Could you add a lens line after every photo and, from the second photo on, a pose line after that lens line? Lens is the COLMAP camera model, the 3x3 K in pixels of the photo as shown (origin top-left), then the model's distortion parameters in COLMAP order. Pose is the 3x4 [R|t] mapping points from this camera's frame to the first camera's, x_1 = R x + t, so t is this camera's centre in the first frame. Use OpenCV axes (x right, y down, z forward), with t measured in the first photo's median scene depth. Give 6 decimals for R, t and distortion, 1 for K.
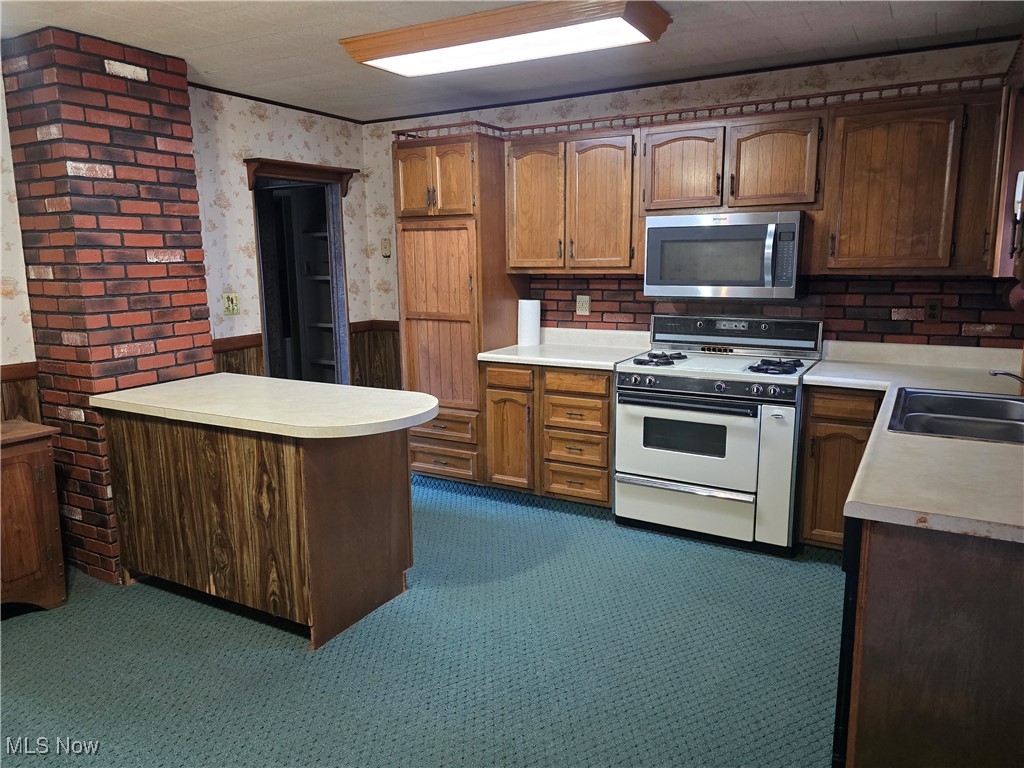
lens RADIAL K [[740.4, 0, 506.9], [0, 740.4, 388.6], [0, 0, 1]] dist [0.044347, -0.041845]
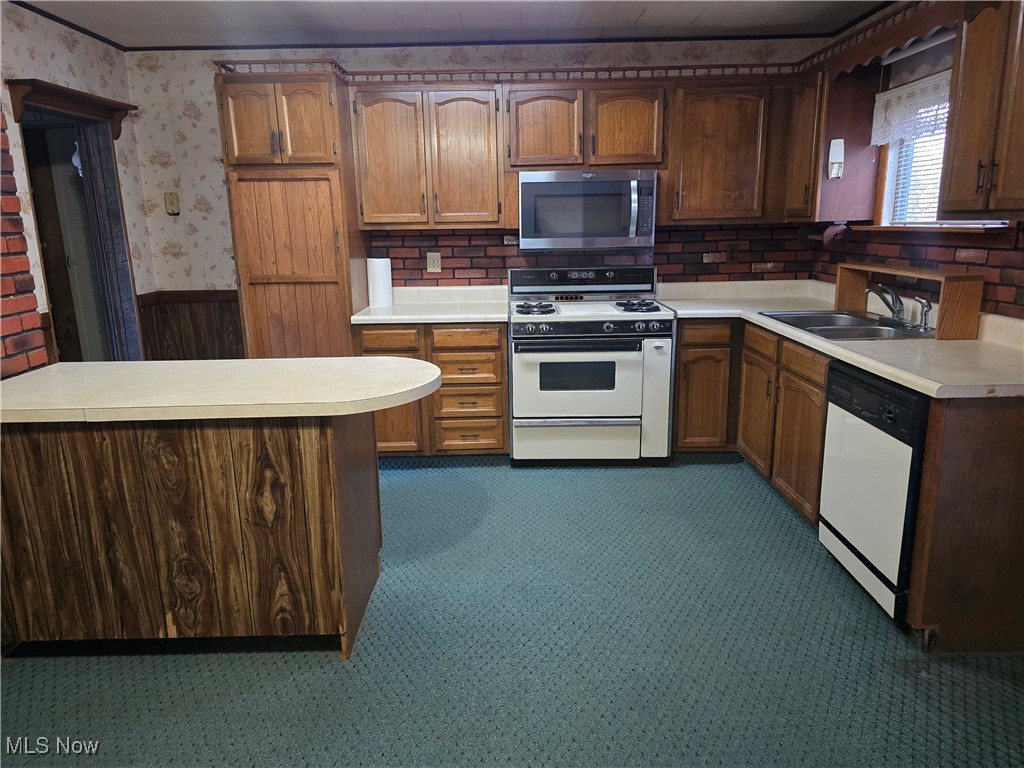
lens RADIAL K [[694.3, 0, 522.8], [0, 694.3, 386.9], [0, 0, 1]] dist [0.047571, -0.044193]
pose [[0.860472, -0.122362, 0.494586, -0.336466], [0.099510, 0.992399, 0.072396, -0.001758], [-0.499686, -0.013078, 0.866108, 0.148372]]
